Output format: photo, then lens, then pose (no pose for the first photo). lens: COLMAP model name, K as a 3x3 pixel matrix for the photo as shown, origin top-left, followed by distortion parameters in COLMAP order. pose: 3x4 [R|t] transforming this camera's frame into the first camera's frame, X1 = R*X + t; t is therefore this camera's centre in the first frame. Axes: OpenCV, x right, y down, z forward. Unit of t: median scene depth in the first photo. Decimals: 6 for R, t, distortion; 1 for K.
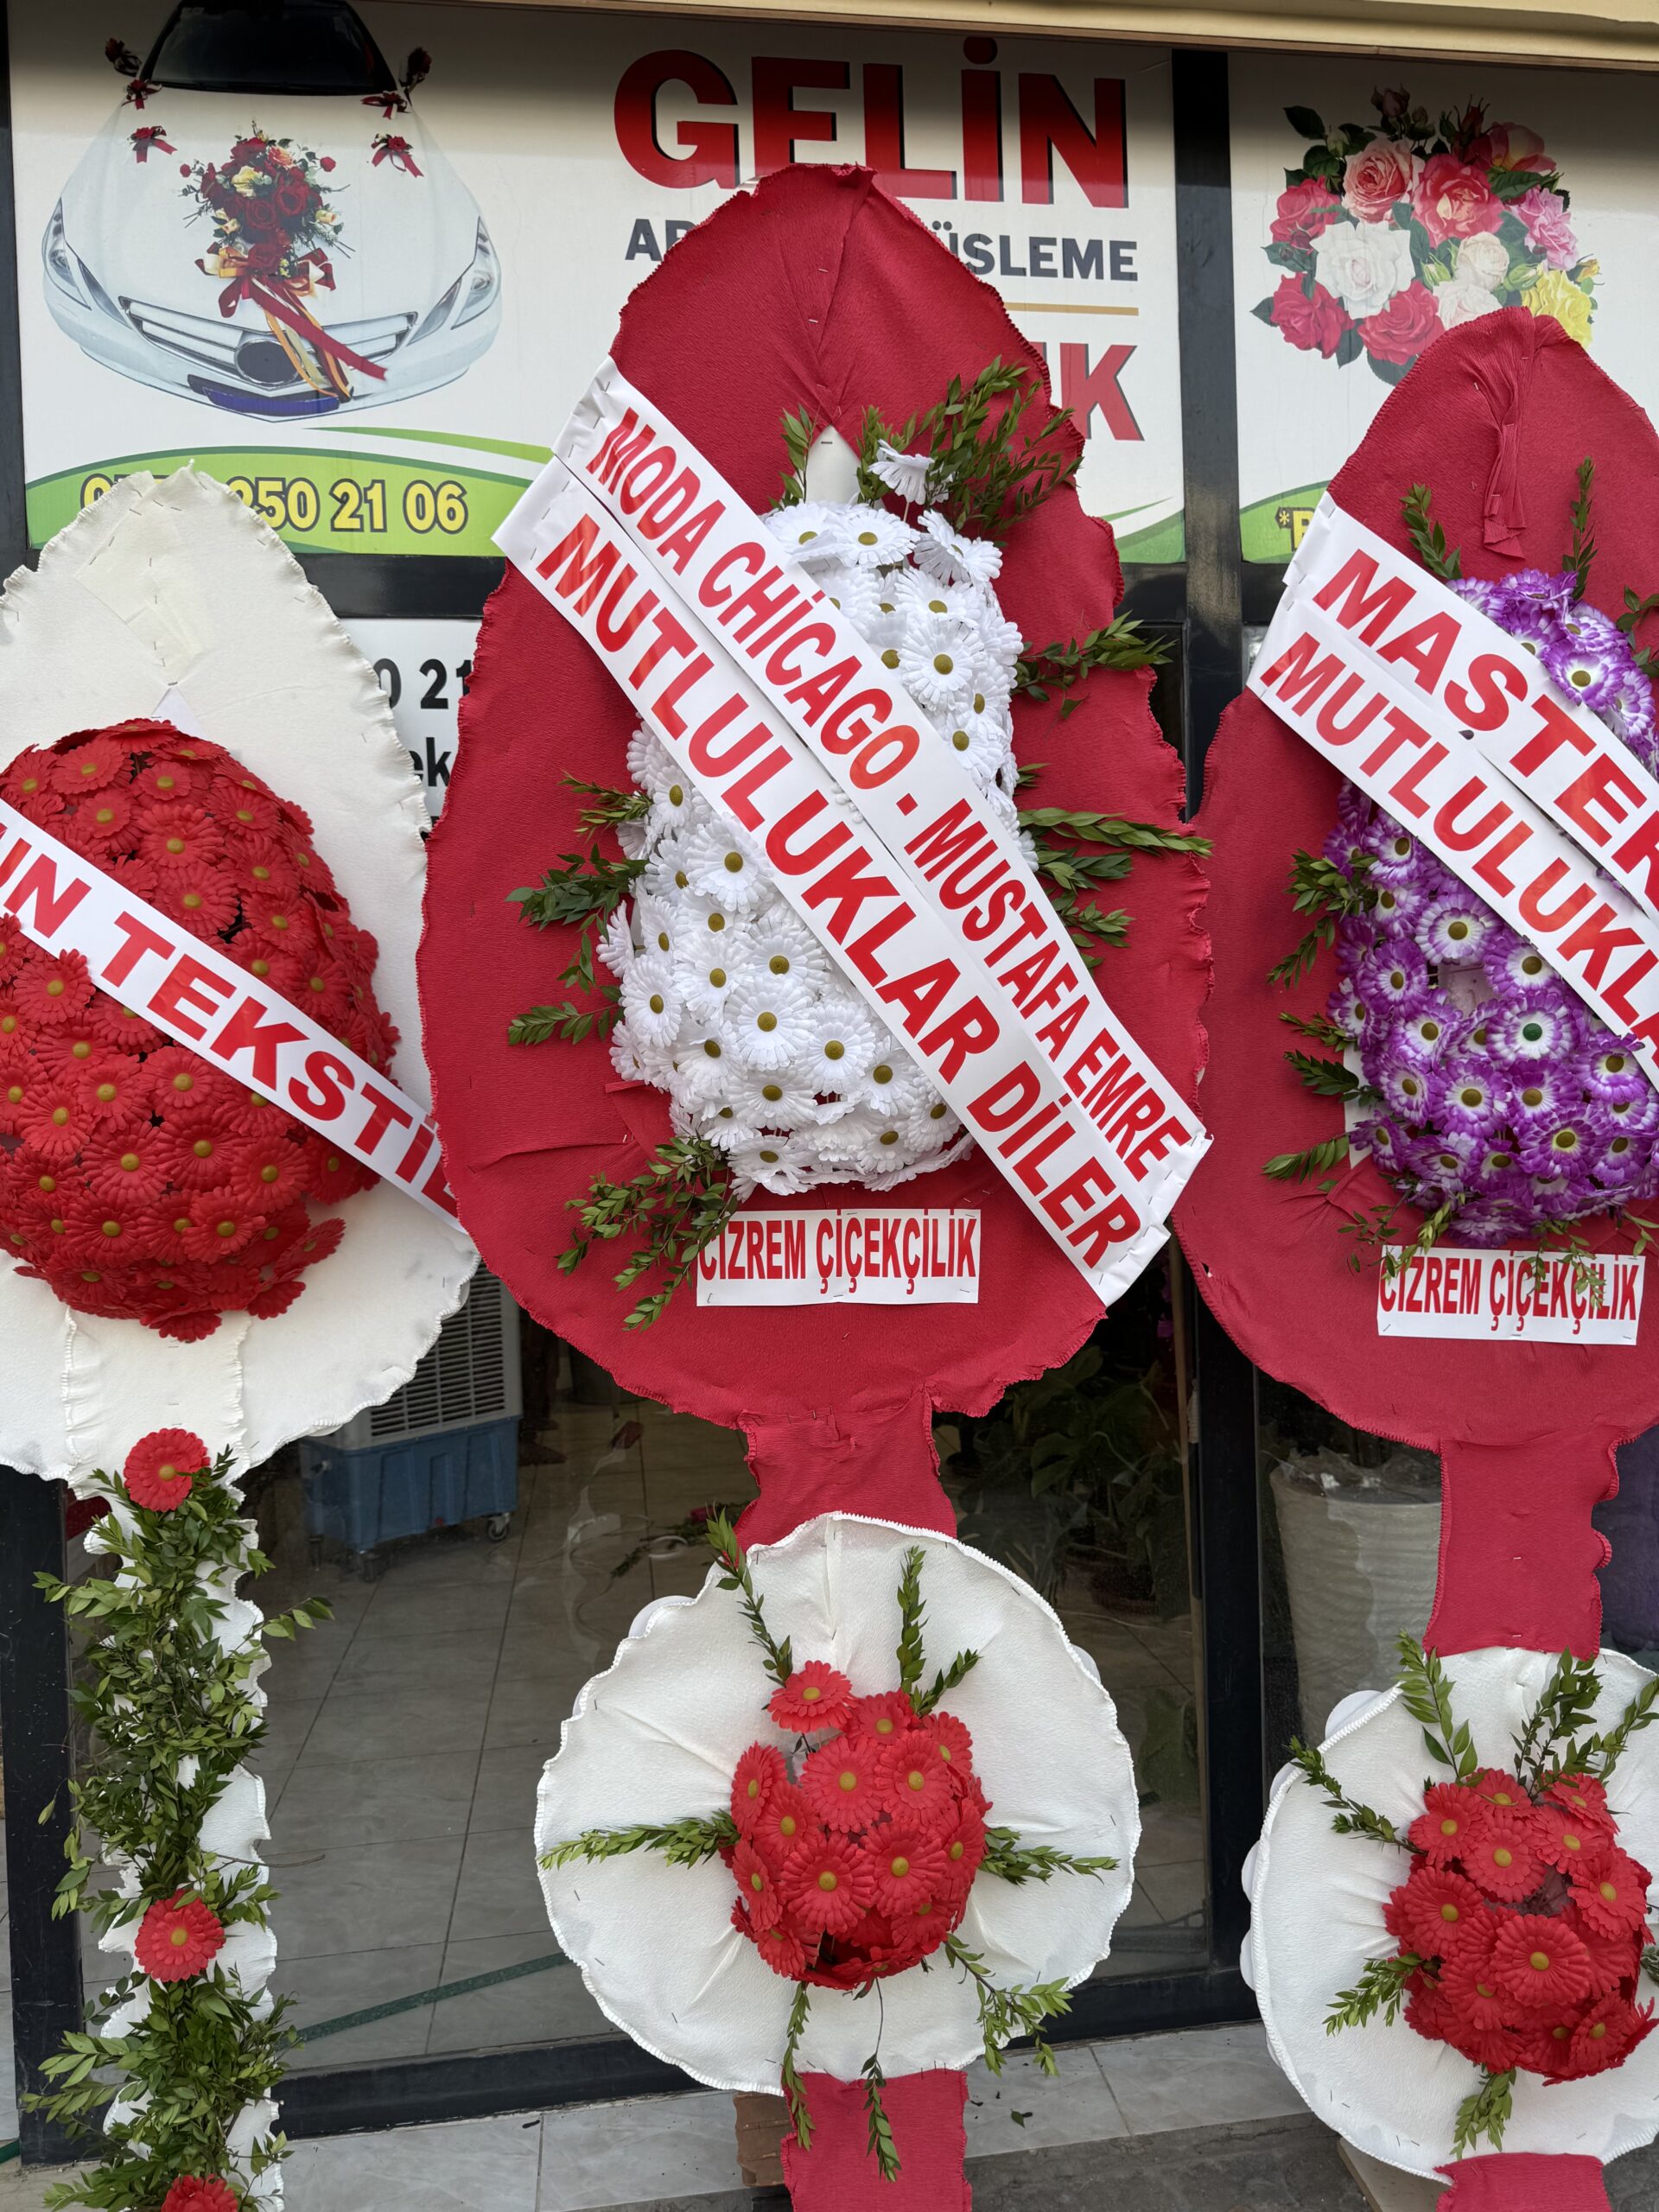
lens RADIAL K [[1563.3, 0, 820.9], [0, 1563.3, 1106.2], [0, 0, 1]] dist [0.024580, -0.034807]
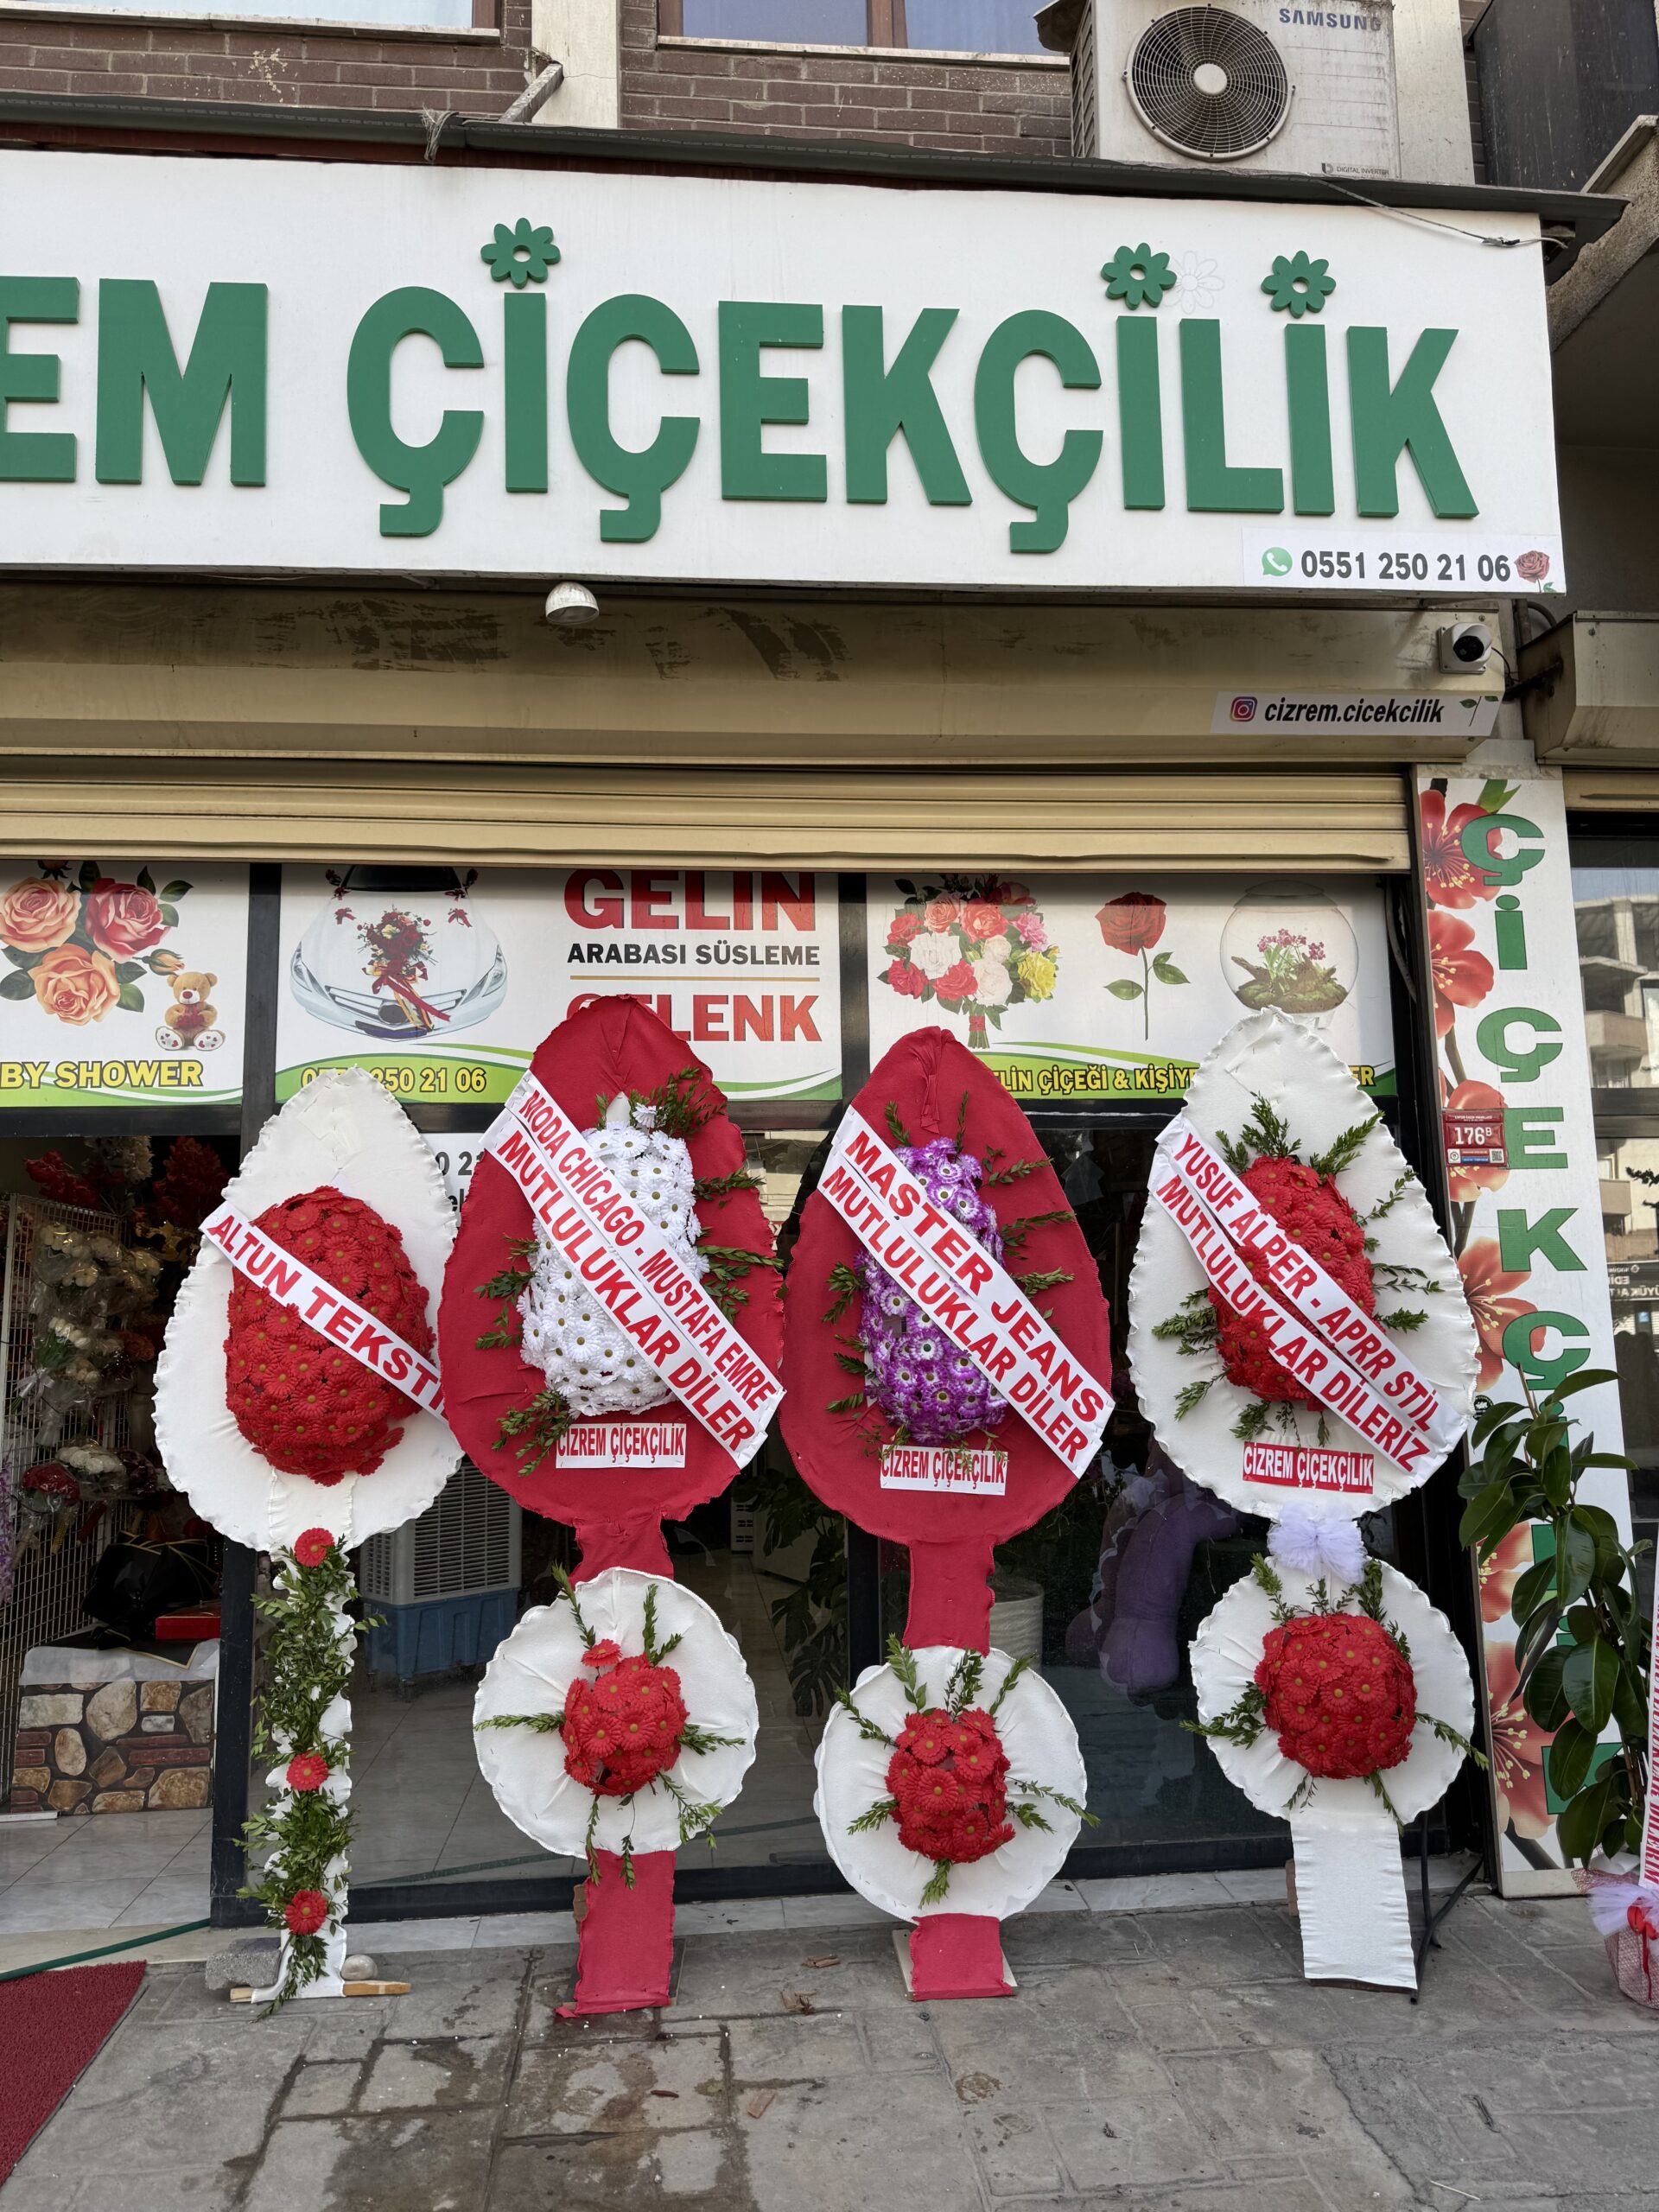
lens RADIAL K [[1568.8, 0, 840.4], [0, 1568.8, 1094.9], [0, 0, 1]] dist [0.165101, -0.380873]
pose [[0.999275, 0.007821, -0.037248, 0.374118], [-0.013689, 0.987025, -0.159985, -0.036795], [0.035514, 0.160379, 0.986416, -1.213770]]
